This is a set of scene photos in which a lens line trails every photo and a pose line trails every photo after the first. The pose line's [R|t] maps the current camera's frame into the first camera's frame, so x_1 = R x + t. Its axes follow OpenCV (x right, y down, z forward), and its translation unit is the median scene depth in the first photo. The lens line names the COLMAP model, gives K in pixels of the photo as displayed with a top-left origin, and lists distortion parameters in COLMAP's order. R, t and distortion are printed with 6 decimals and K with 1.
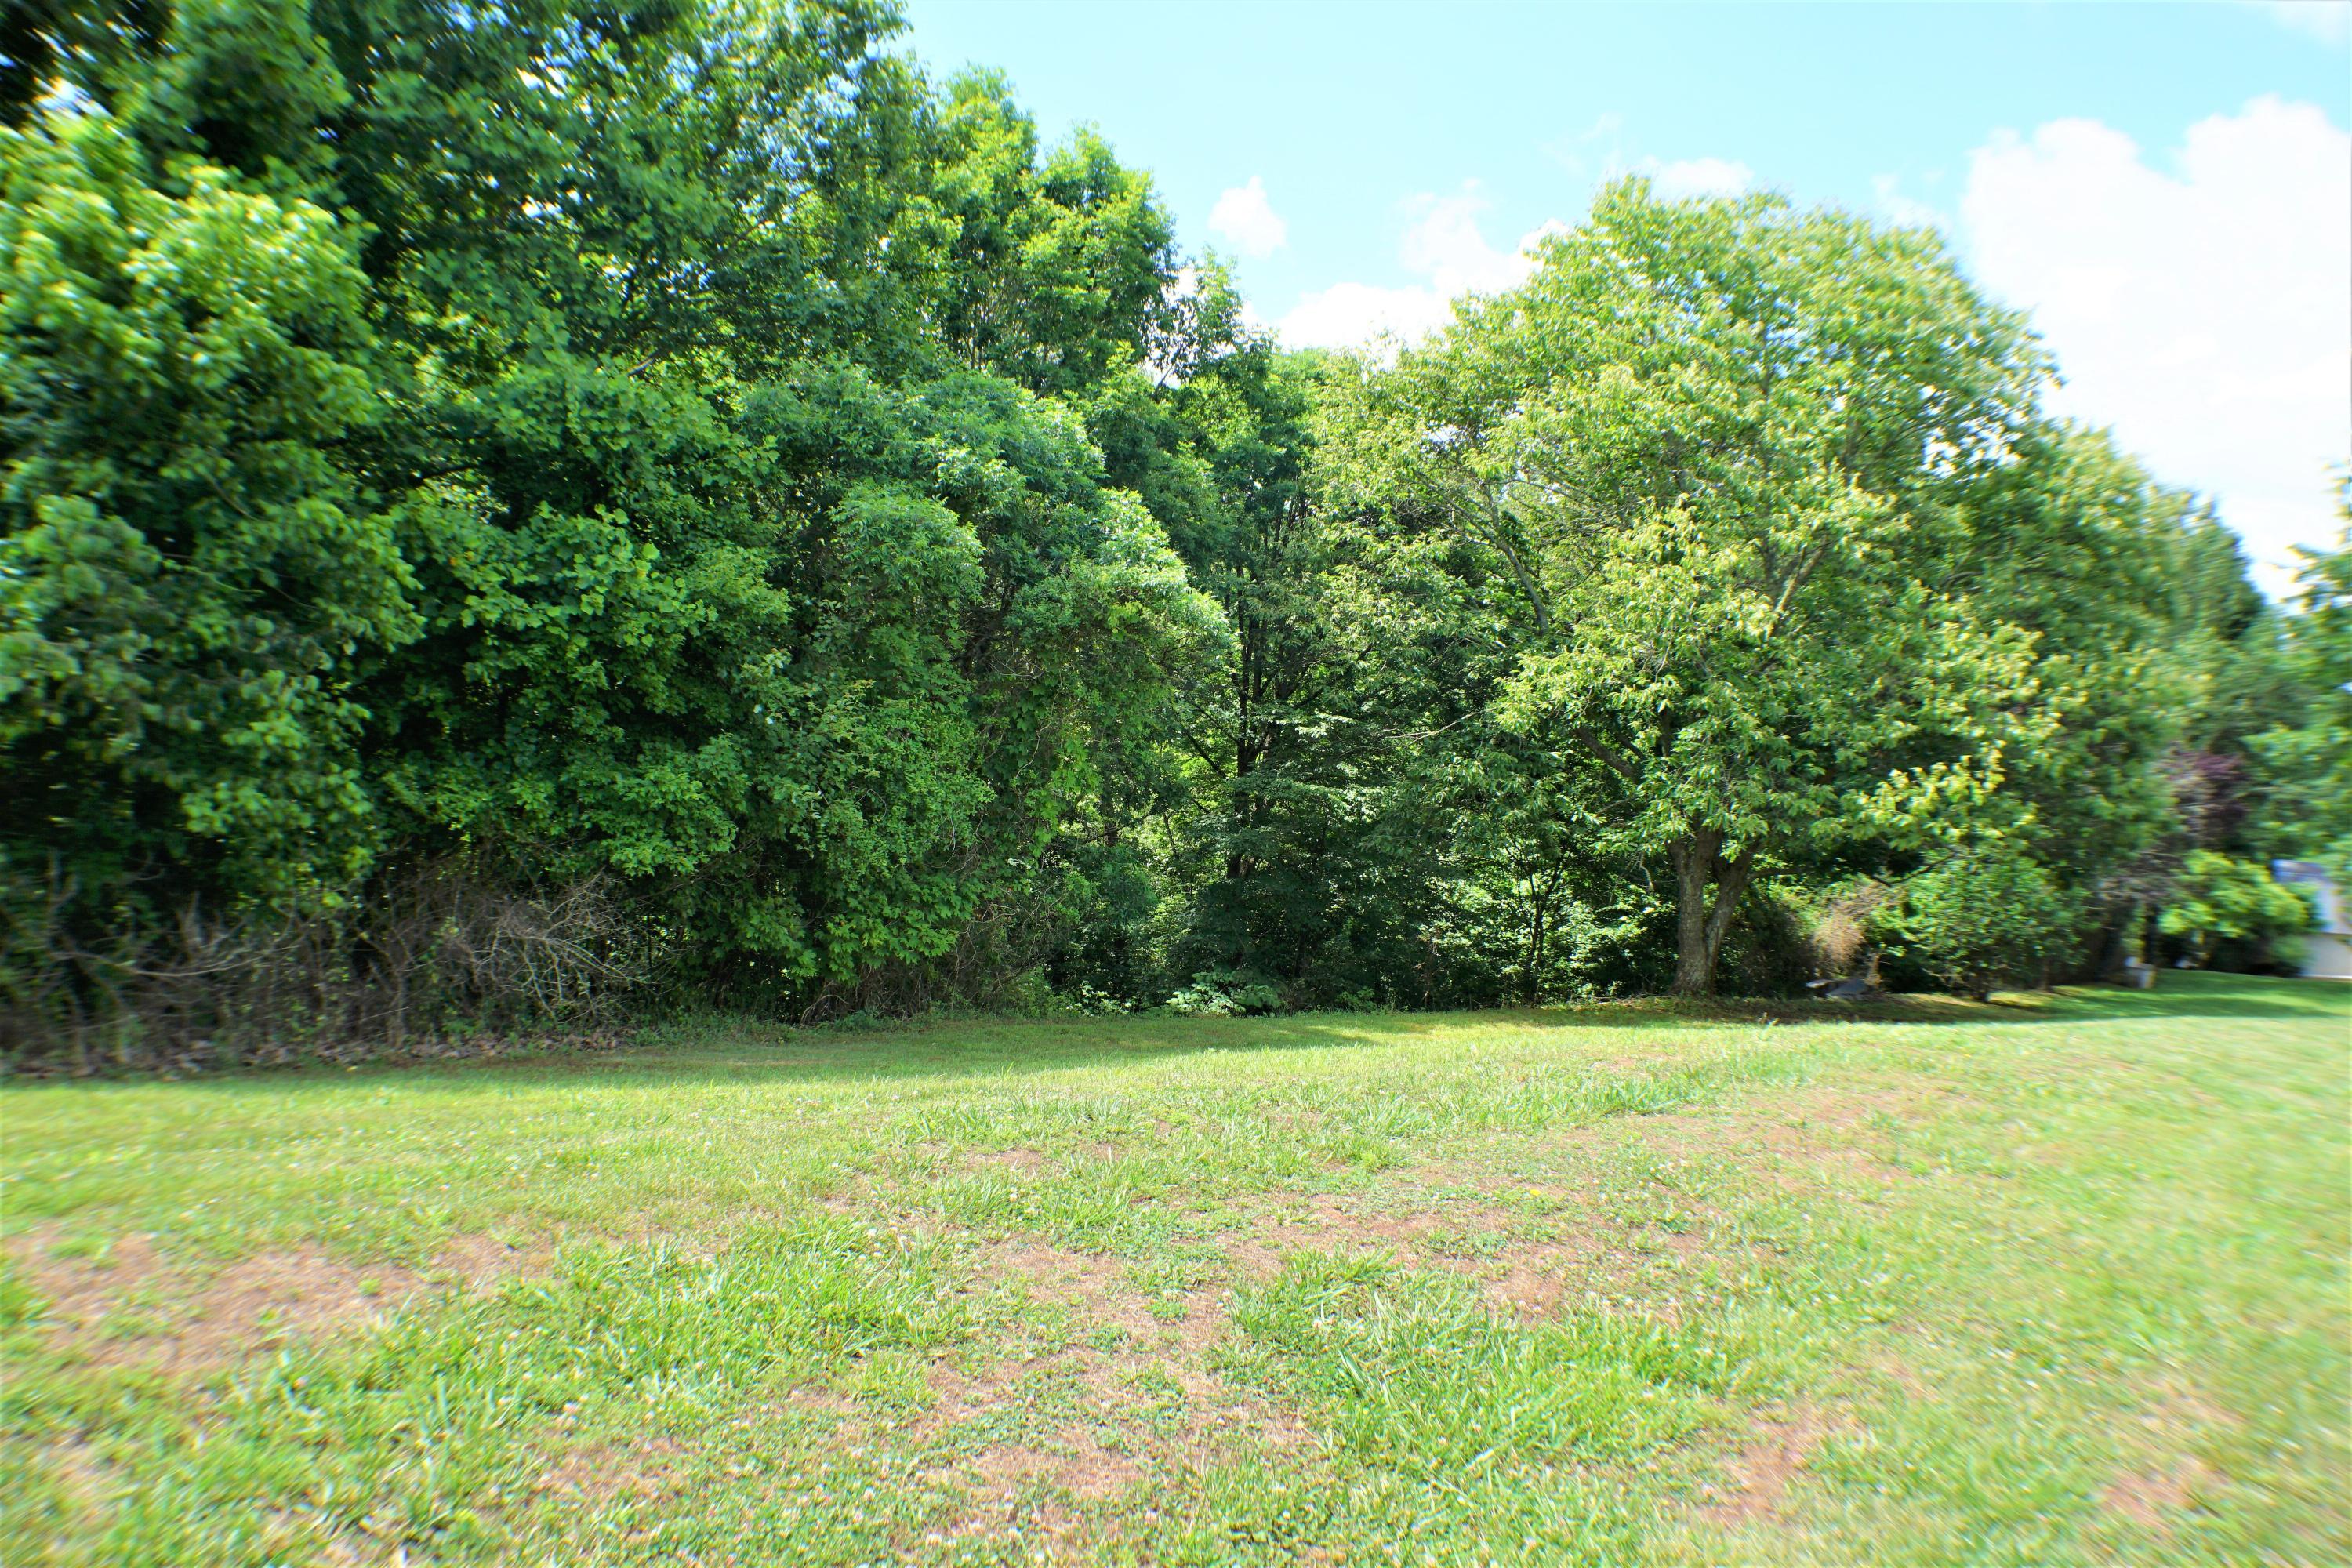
lens RADIAL K [[1573.6, 0, 1173.6], [0, 1573.6, 730.7], [0, 0, 1]] dist [-0.160567, 0.002141]
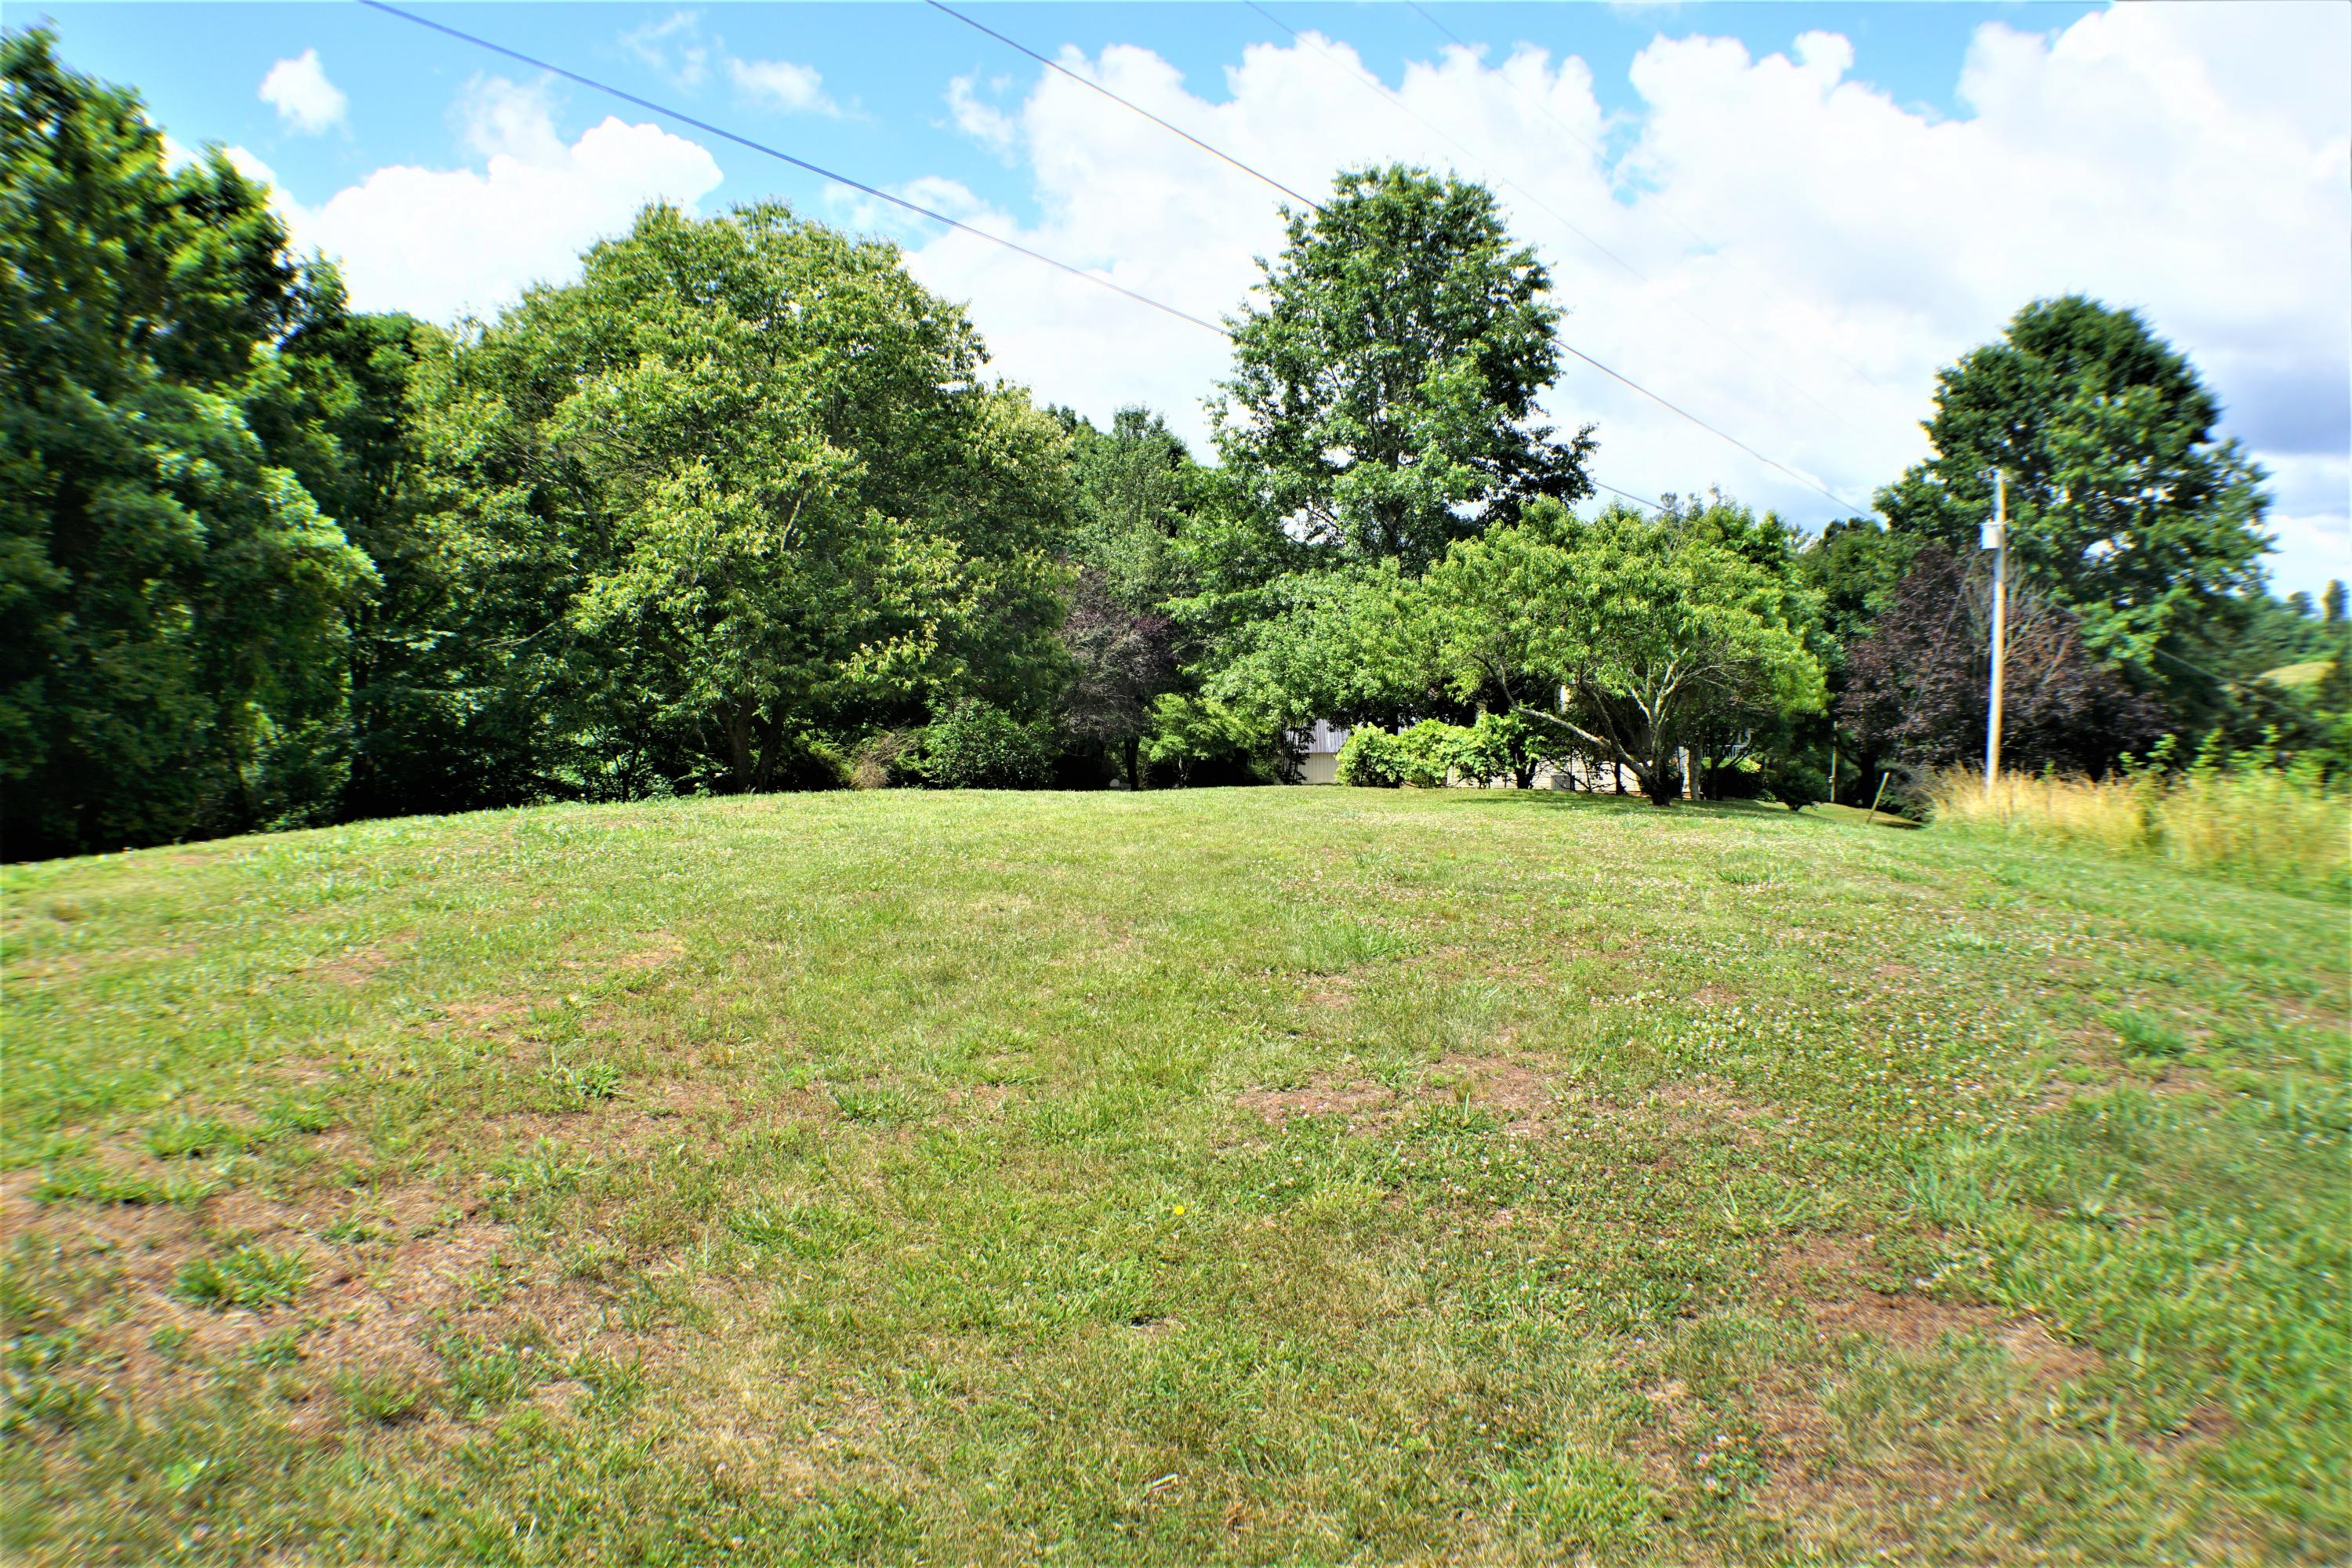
lens RADIAL K [[1573.6, 0, 1173.6], [0, 1573.6, 730.7], [0, 0, 1]] dist [-0.160567, 0.002141]
pose [[0.837550, -0.091360, 0.538668, -0.077504], [0.055041, 0.995014, 0.083176, 0.000892], [-0.543581, -0.040015, 0.838402, -0.372018]]
